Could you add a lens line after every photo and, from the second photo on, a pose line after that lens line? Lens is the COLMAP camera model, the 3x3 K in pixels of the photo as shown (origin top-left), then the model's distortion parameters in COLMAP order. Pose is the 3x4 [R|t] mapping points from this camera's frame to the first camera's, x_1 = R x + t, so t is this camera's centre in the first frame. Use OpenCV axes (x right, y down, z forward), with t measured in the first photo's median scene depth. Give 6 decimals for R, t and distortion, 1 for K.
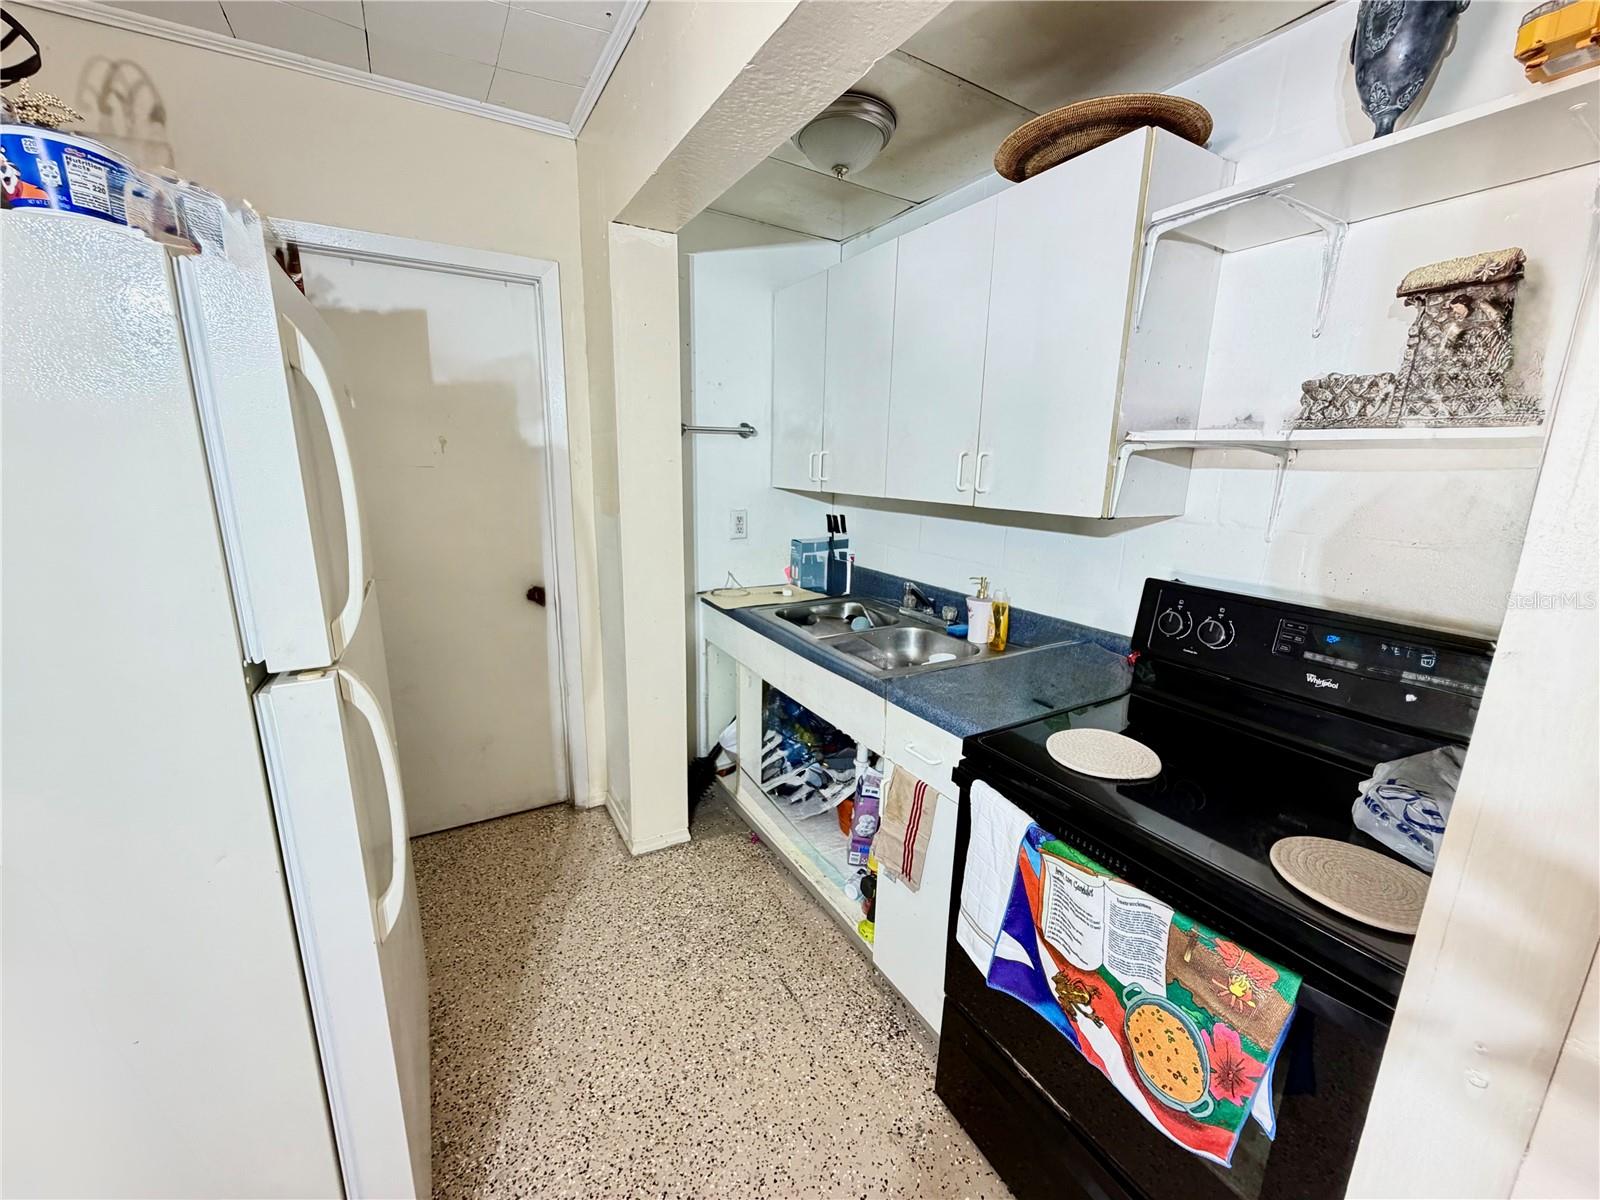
lens RADIAL K [[637.3, 0, 799.8], [0, 637.3, 599.8], [0, 0, 1]] dist [0.000490, 0.000225]
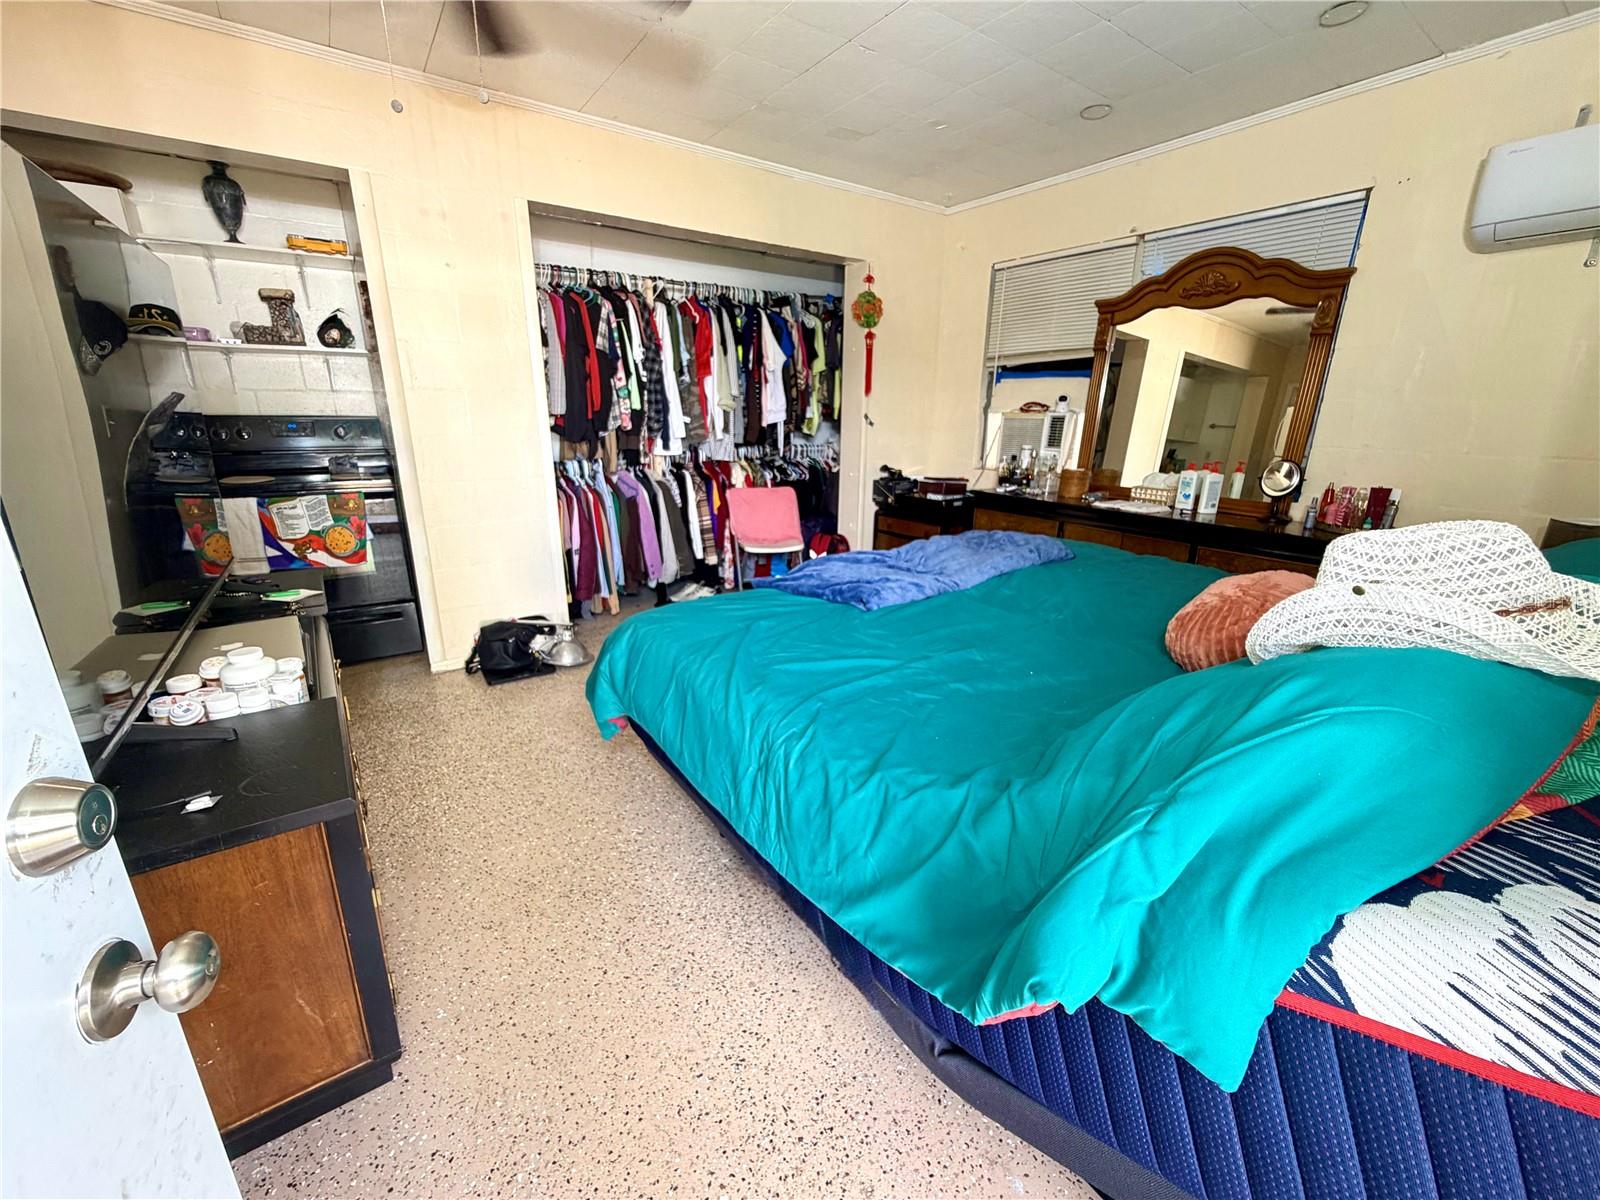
lens RADIAL K [[637.3, 0, 794.2], [0, 637.3, 598.4], [0, 0, 1]] dist [0.000490, 0.000225]
pose [[-0.076495, -0.320093, 0.944293, -2.505932], [0.205806, 0.921604, 0.329074, 0.337487], [-0.975598, 0.219514, -0.004622, -1.081256]]
